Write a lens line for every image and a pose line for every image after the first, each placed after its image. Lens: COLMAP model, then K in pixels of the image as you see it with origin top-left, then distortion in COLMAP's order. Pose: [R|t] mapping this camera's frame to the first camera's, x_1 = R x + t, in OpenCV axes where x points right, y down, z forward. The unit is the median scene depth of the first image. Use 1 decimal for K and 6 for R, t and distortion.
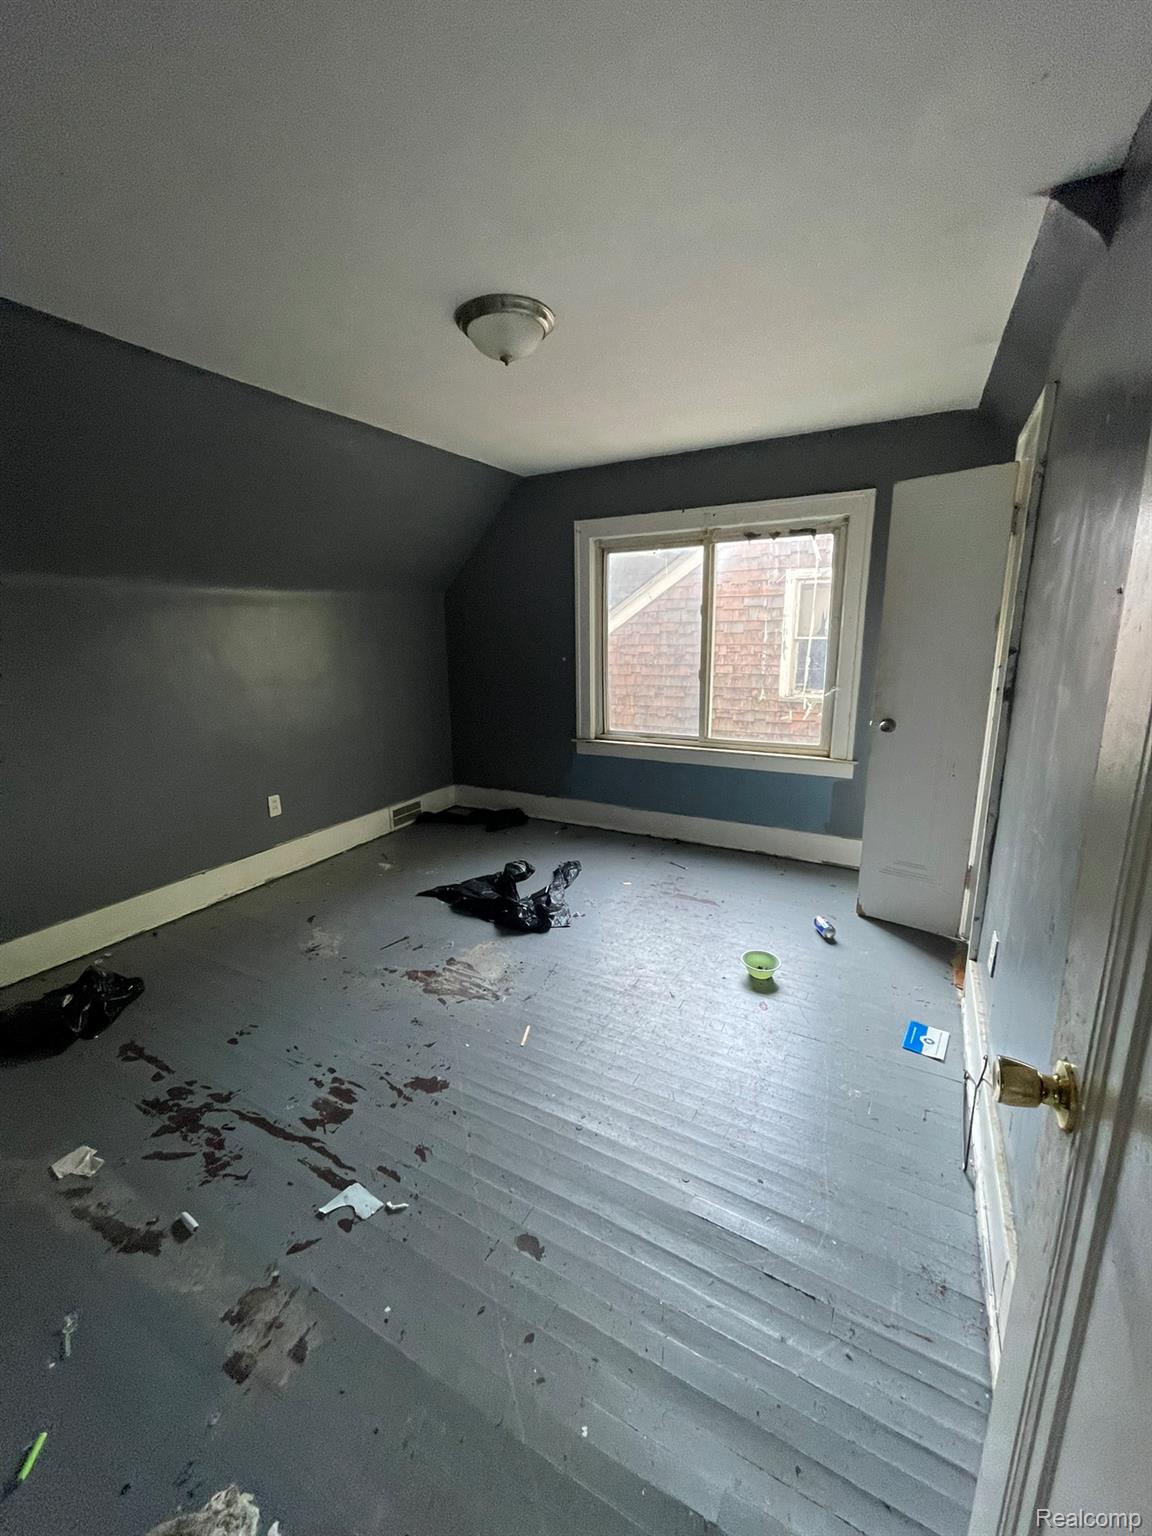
lens RADIAL K [[617.4, 0, 575.0], [0, 617.4, 765.2], [0, 0, 1]] dist [-0.000782, 0.001130]
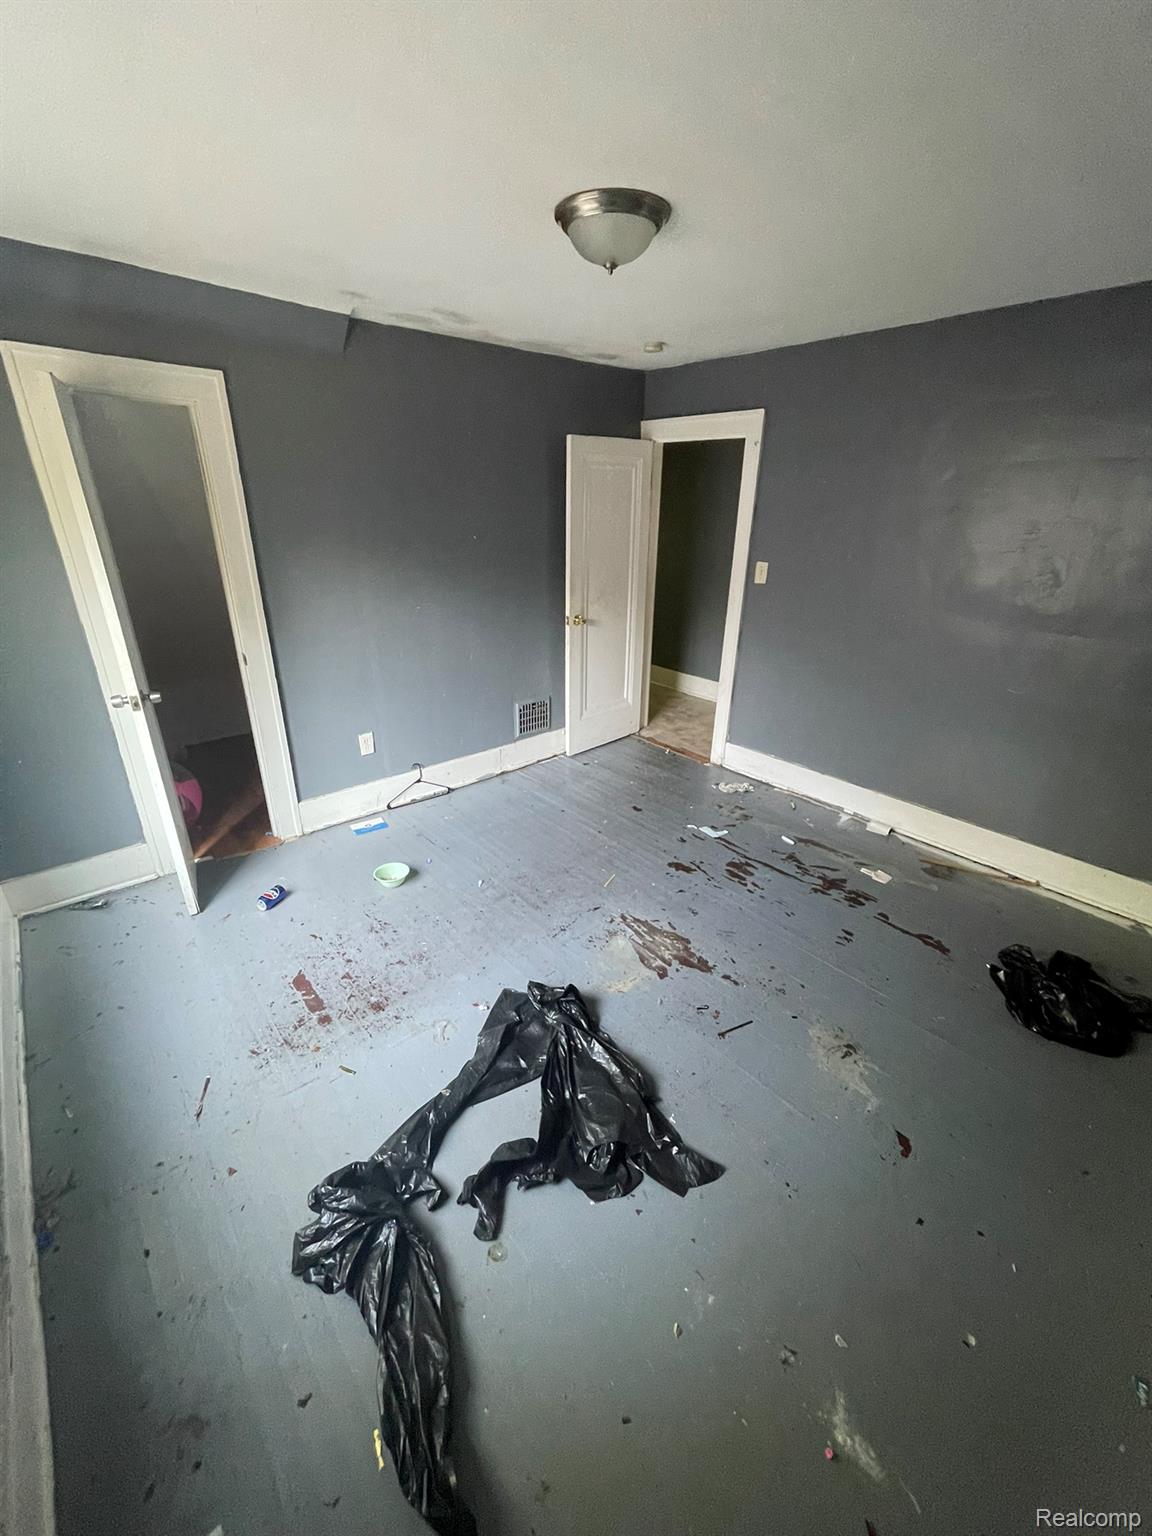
lens RADIAL K [[617.4, 0, 575.4], [0, 617.4, 765.5], [0, 0, 1]] dist [-0.000782, 0.001130]
pose [[-0.939694, -0.129768, 0.316443, -0.436569], [0.080964, 0.814524, 0.574452, -0.583109], [-0.332296, 0.565429, -0.754897, 2.067196]]
